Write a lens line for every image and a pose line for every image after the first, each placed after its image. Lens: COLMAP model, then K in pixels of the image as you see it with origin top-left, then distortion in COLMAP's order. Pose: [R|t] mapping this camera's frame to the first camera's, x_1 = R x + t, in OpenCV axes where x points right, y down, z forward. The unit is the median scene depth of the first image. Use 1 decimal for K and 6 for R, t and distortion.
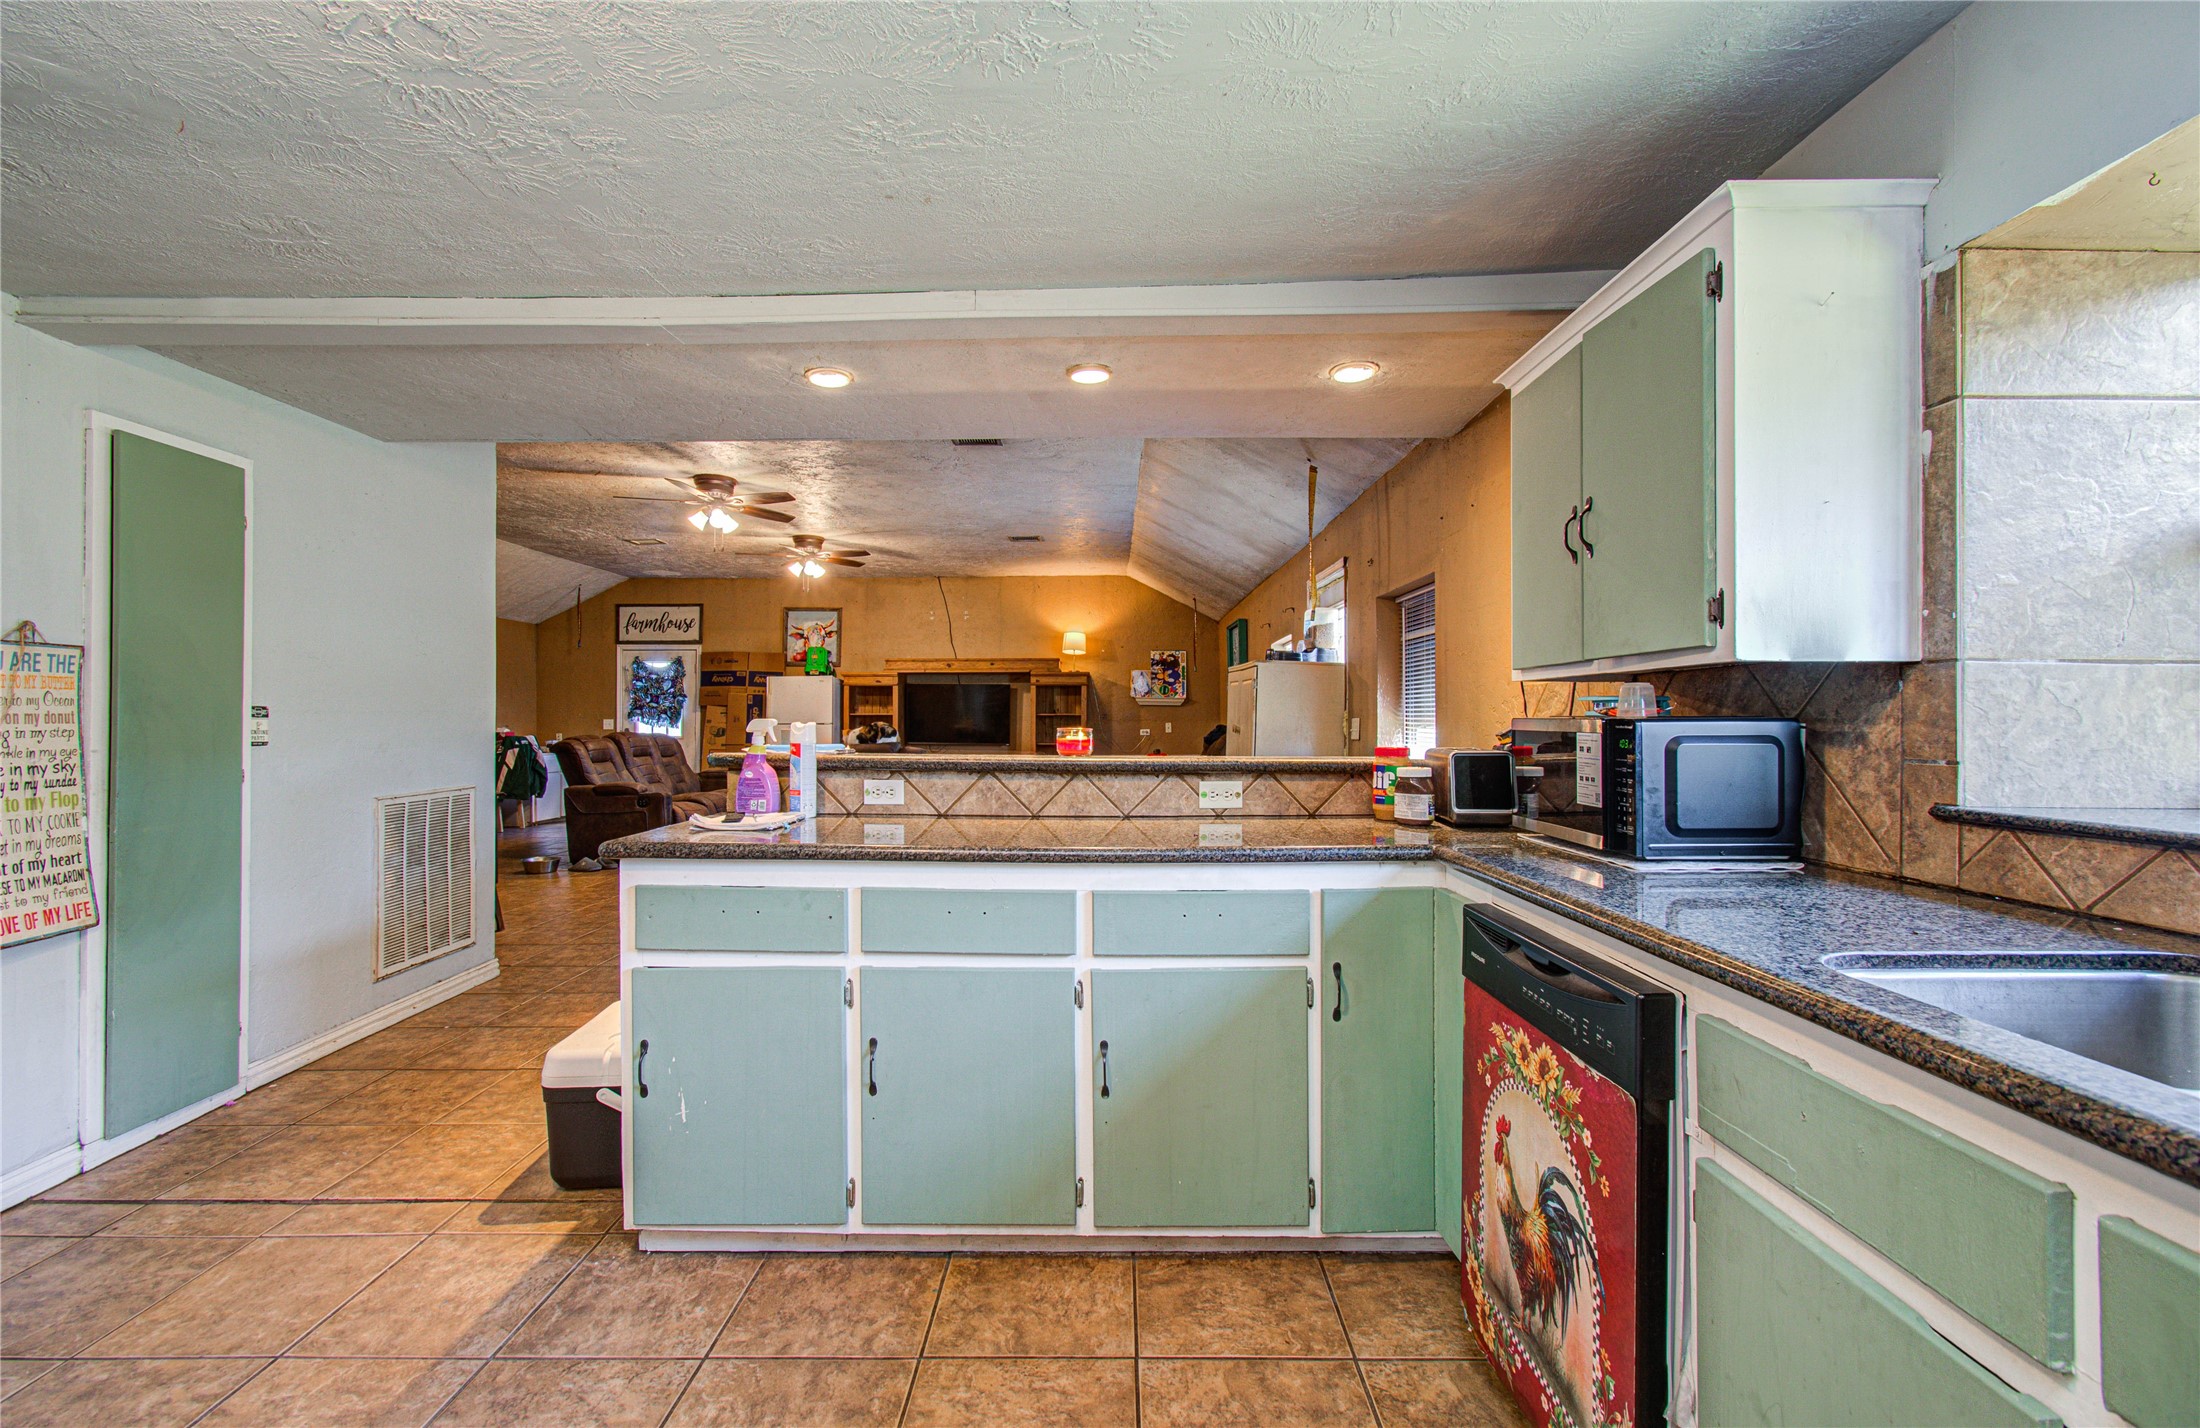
lens RADIAL K [[973.3, 0, 1105.2], [0, 973.3, 710.0], [0, 0, 1]] dist [0.002530, 0.000525]
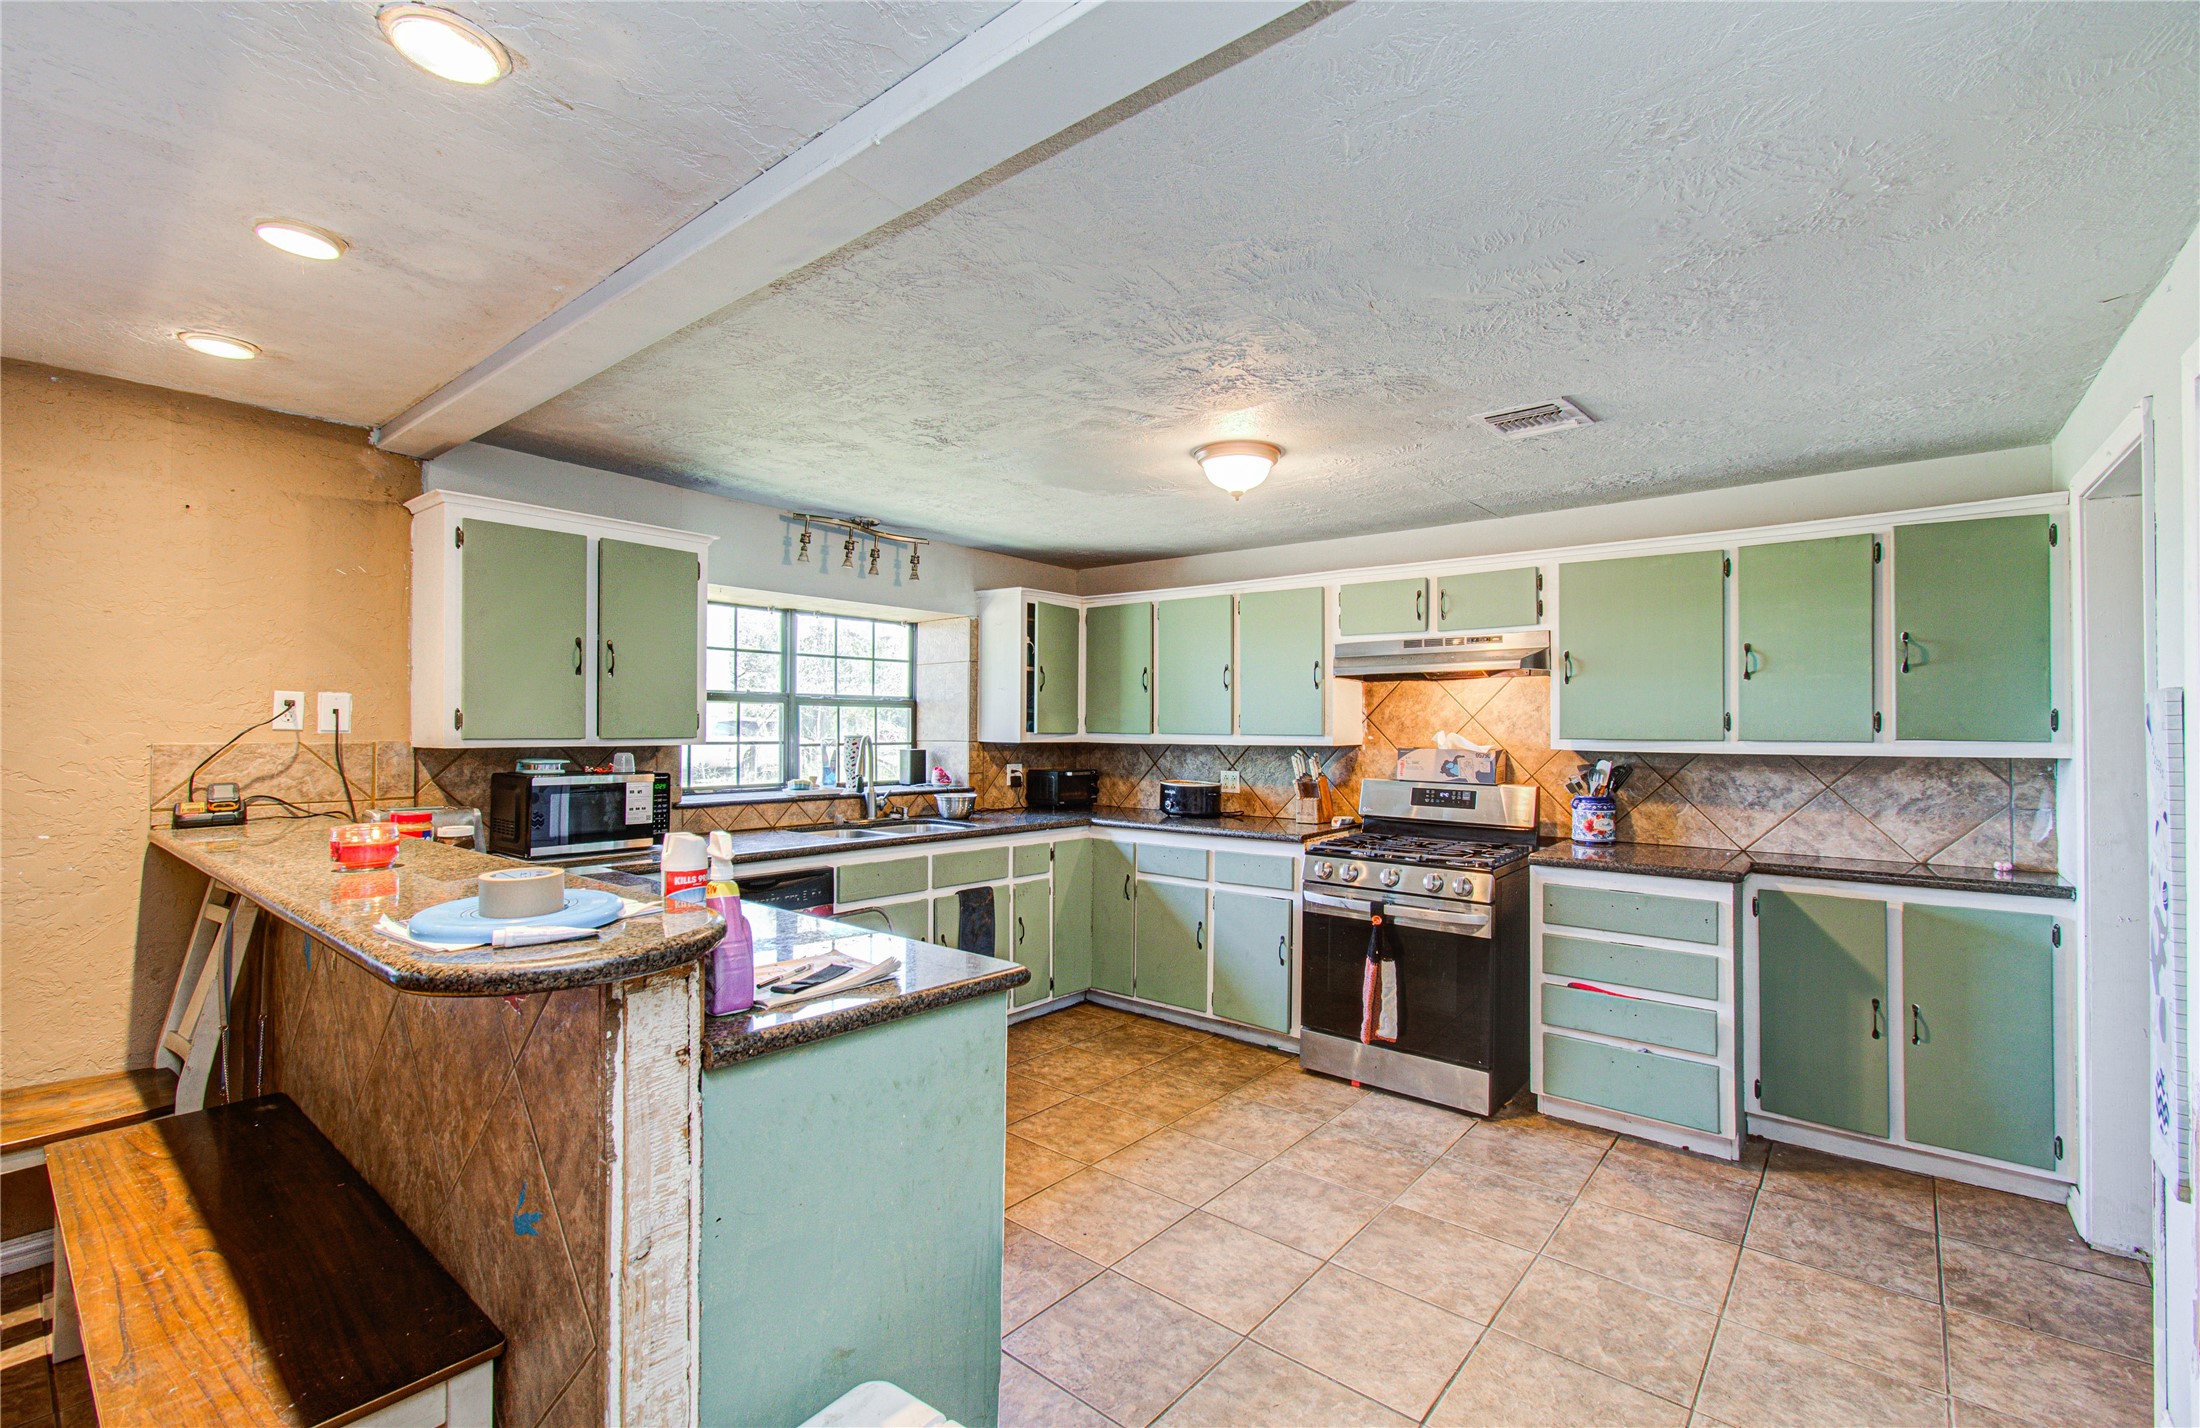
lens RADIAL K [[945.5, 0, 1106.8], [0, 945.5, 732.9], [0, 0, 1]] dist [0.014226, 0.000354]
pose [[-0.788163, 0.004054, 0.615453, -1.169899], [-0.003141, 0.999939, -0.010610, -0.047823], [-0.615459, -0.010296, -0.788102, 1.763733]]
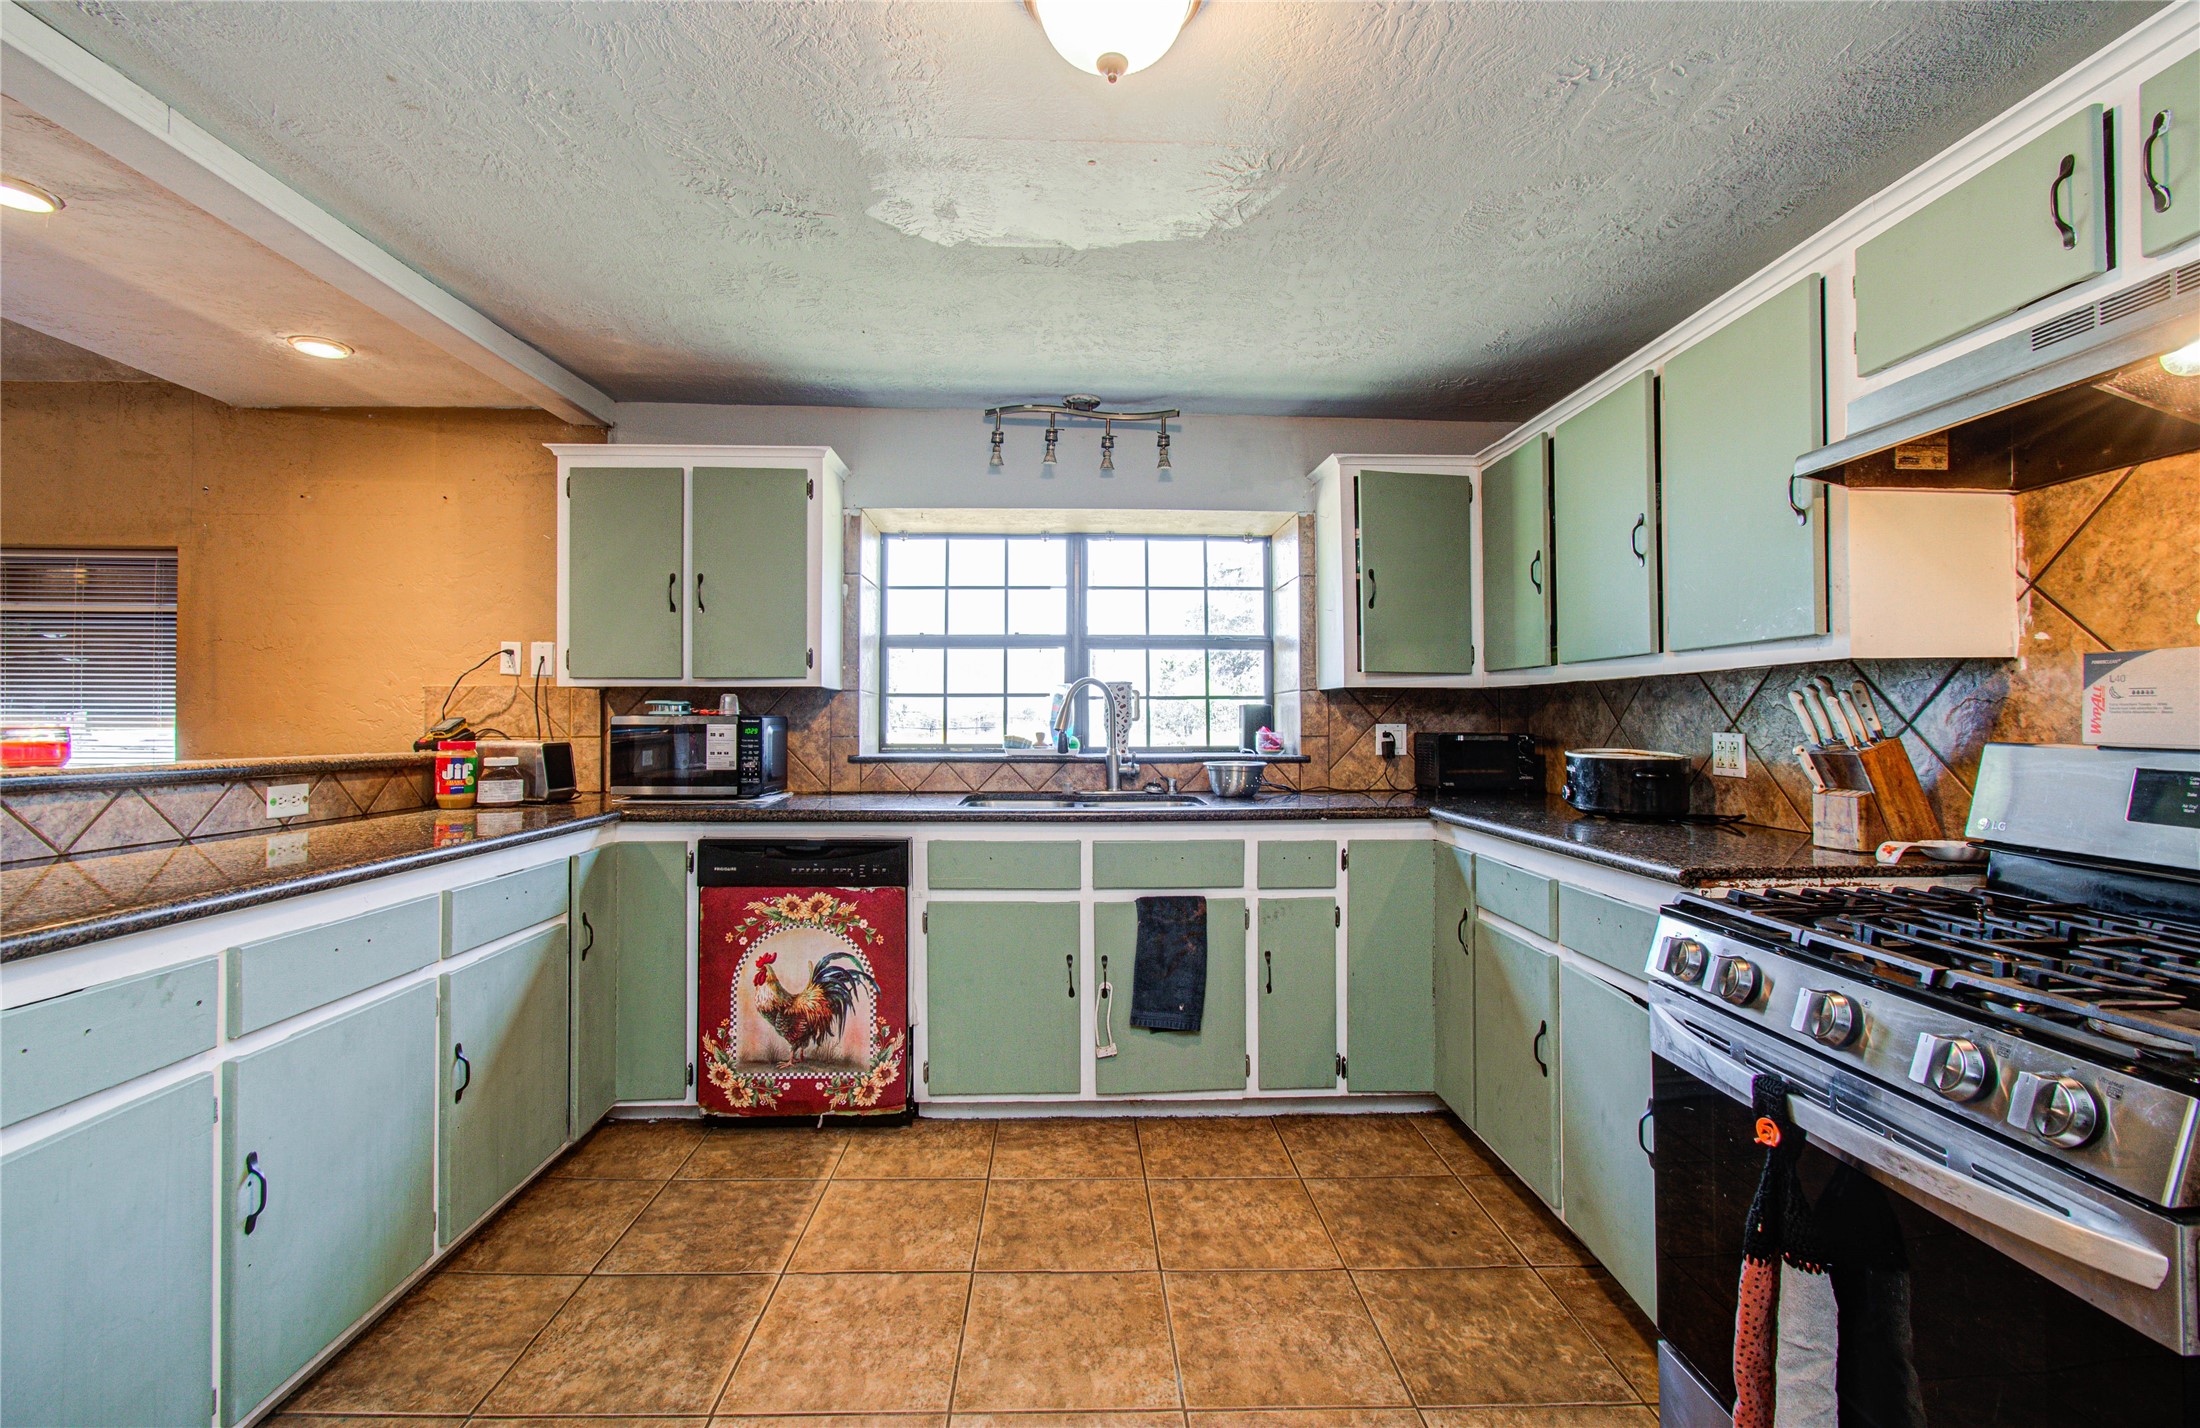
lens RADIAL K [[945.6, 0, 1102.0], [0, 945.6, 708.6], [0, 0, 1]] dist [-0.003802, 0.001135]
pose [[-0.067489, 0.020887, 0.997501, -1.058419], [-0.005271, 0.999759, -0.021291, 0.026210], [-0.997706, -0.006695, -0.067363, 0.459758]]
